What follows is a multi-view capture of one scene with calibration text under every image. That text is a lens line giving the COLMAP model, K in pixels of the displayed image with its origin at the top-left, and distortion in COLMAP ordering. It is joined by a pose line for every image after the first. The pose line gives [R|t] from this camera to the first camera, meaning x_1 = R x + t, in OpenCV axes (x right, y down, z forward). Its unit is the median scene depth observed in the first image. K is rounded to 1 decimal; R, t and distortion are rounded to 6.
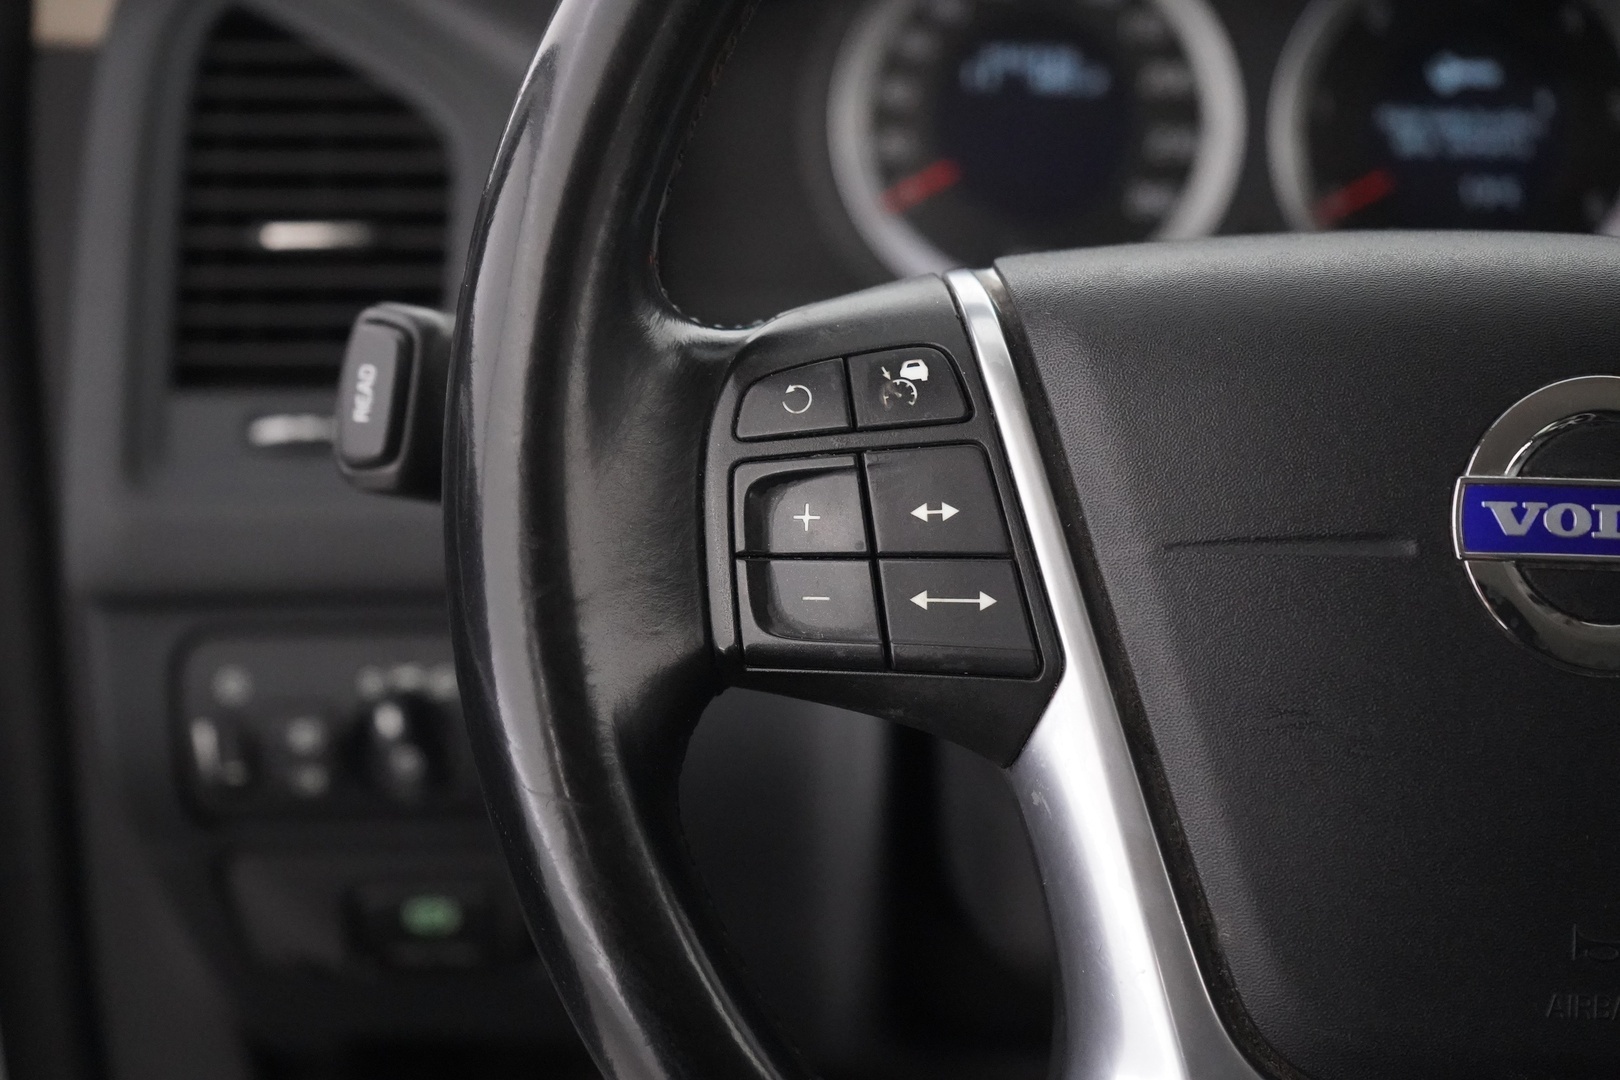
lens RADIAL K [[2972.8, 0, 811.2], [0, 2972.8, 538.2], [0, 0, 1]] dist [-0.065763, 0.000000]
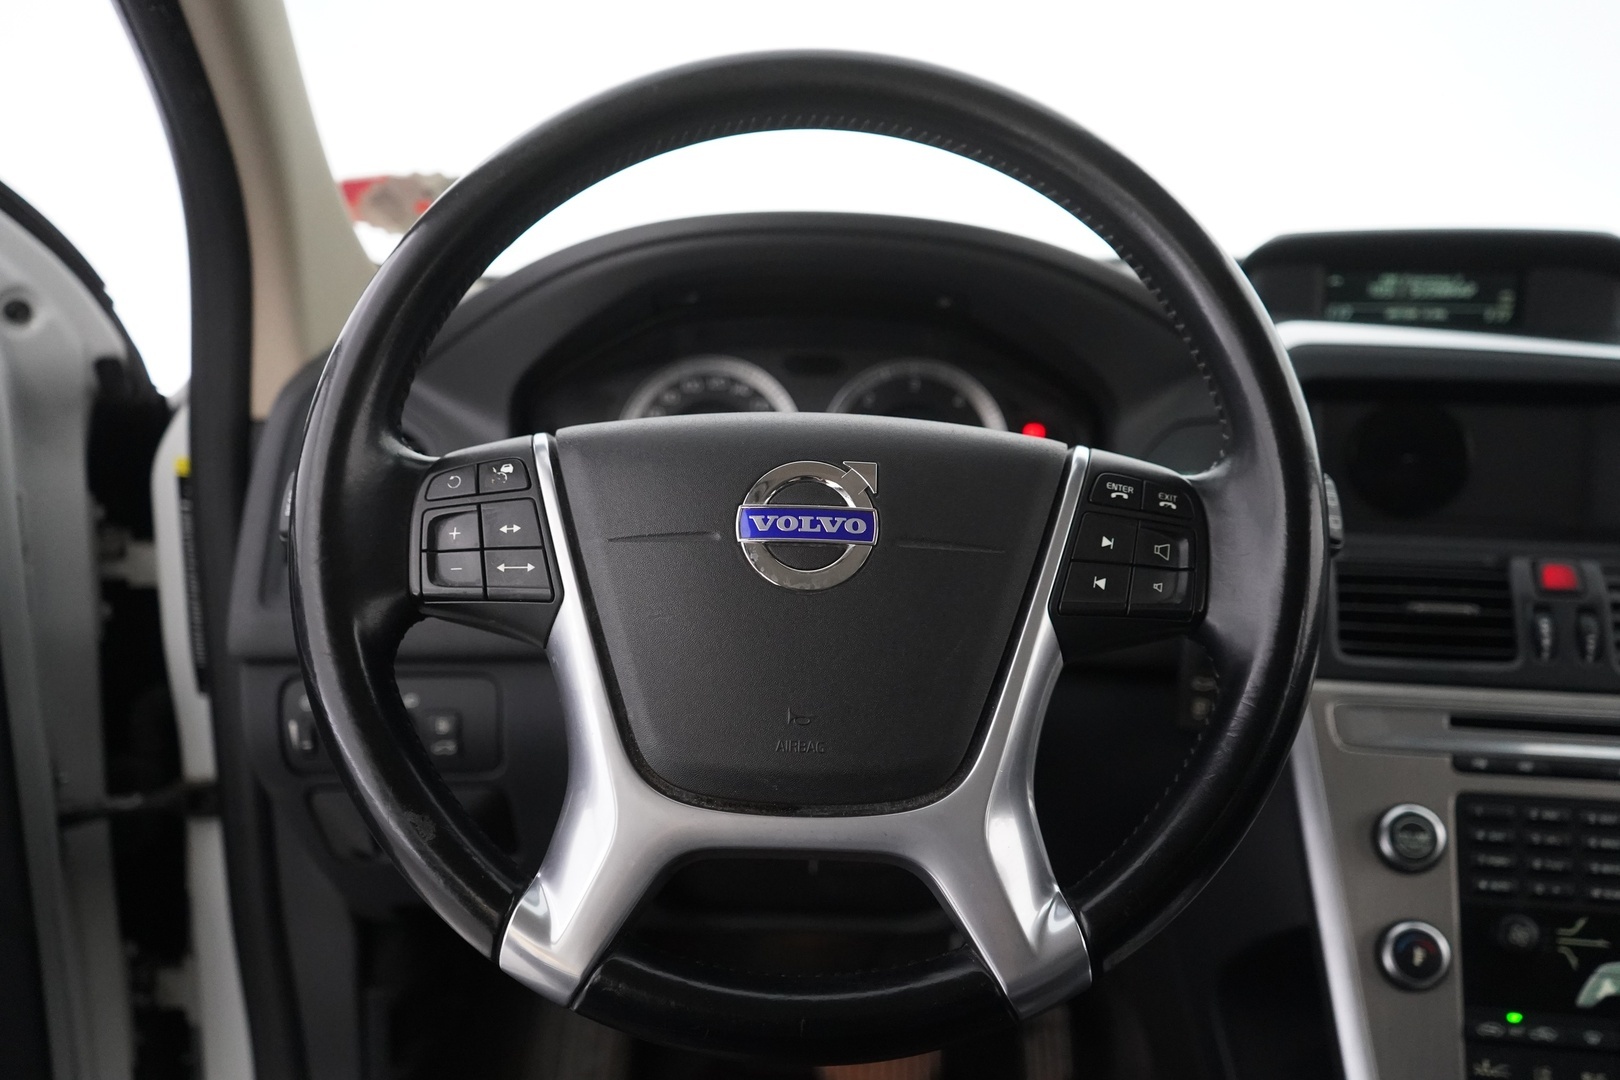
lens RADIAL K [[1468.2, 0, 790.7], [0, 1468.2, 549.0], [0, 0, 1]] dist [-0.002946, -0.005793]
pose [[0.999905, -0.001666, -0.013685, 0.259704], [-0.000592, 0.986559, -0.163404, 0.180066], [0.013774, 0.163396, 0.986464, -0.059852]]
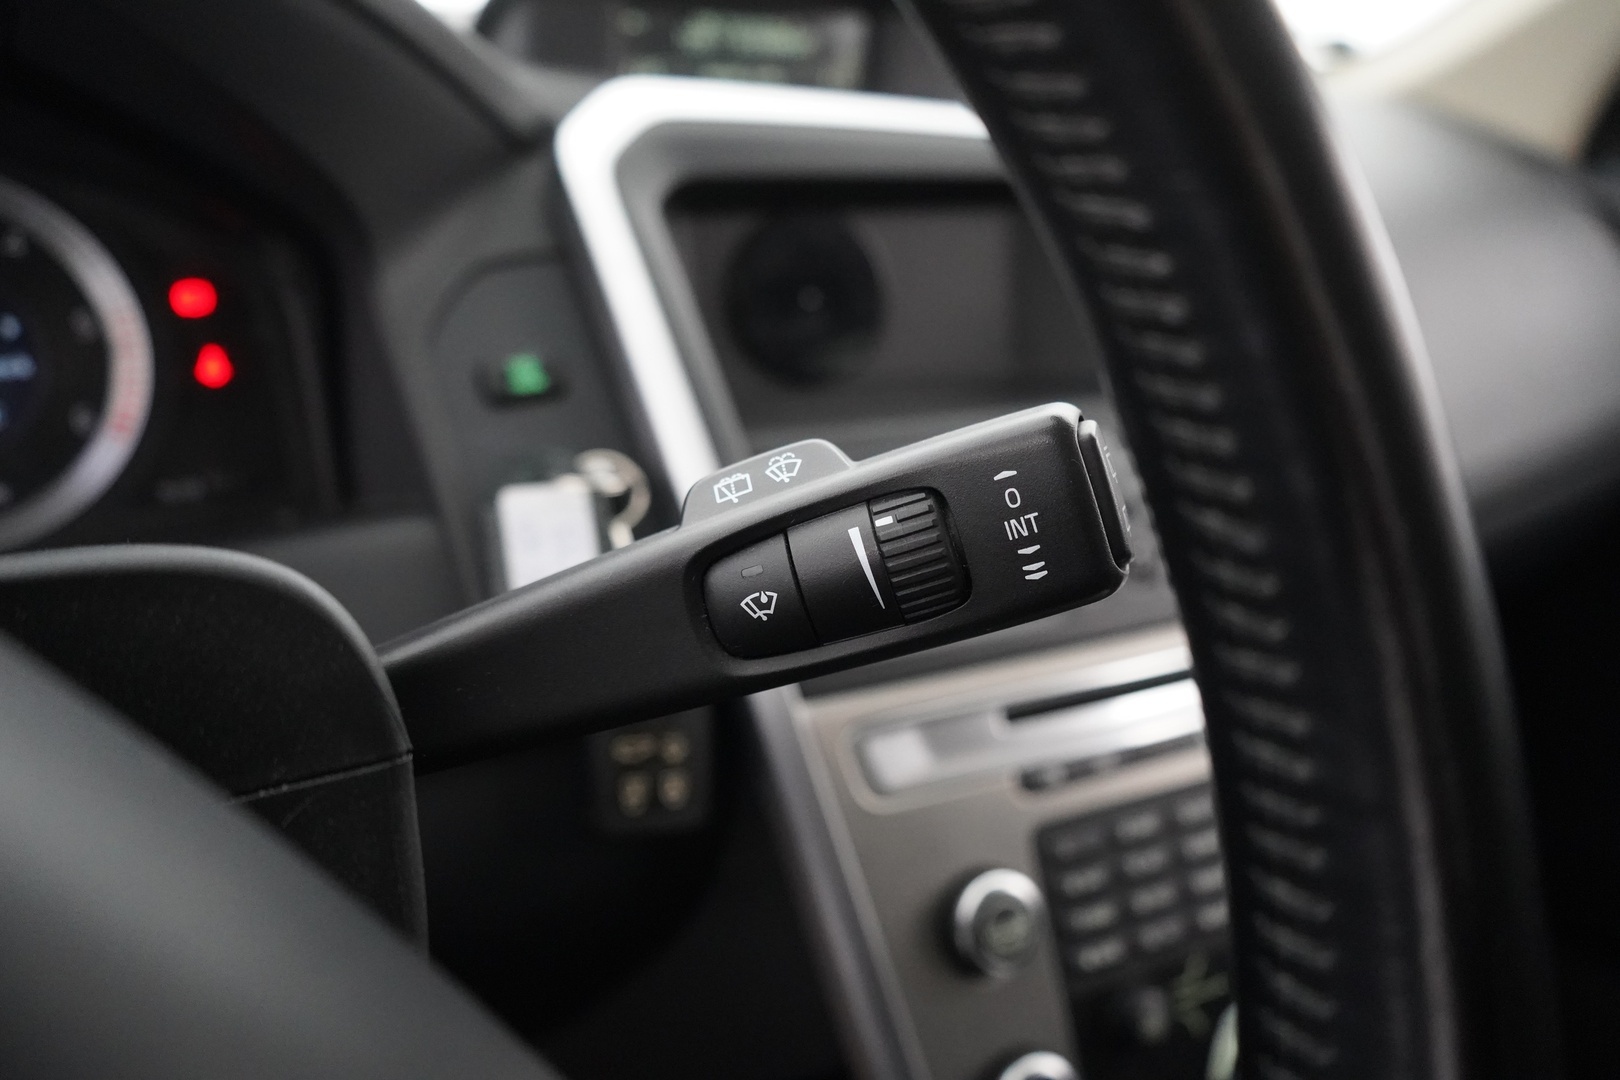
lens RADIAL K [[1303.9, 0, 817.4], [0, 1303.9, 543.6], [0, 0, 1]] dist [-0.038763, 0.011275]
pose [[0.785155, -0.188669, 0.589861, 0.333019], [0.190642, 0.979846, 0.059646, -0.080348], [-0.589226, 0.065621, 0.805299, 0.833793]]
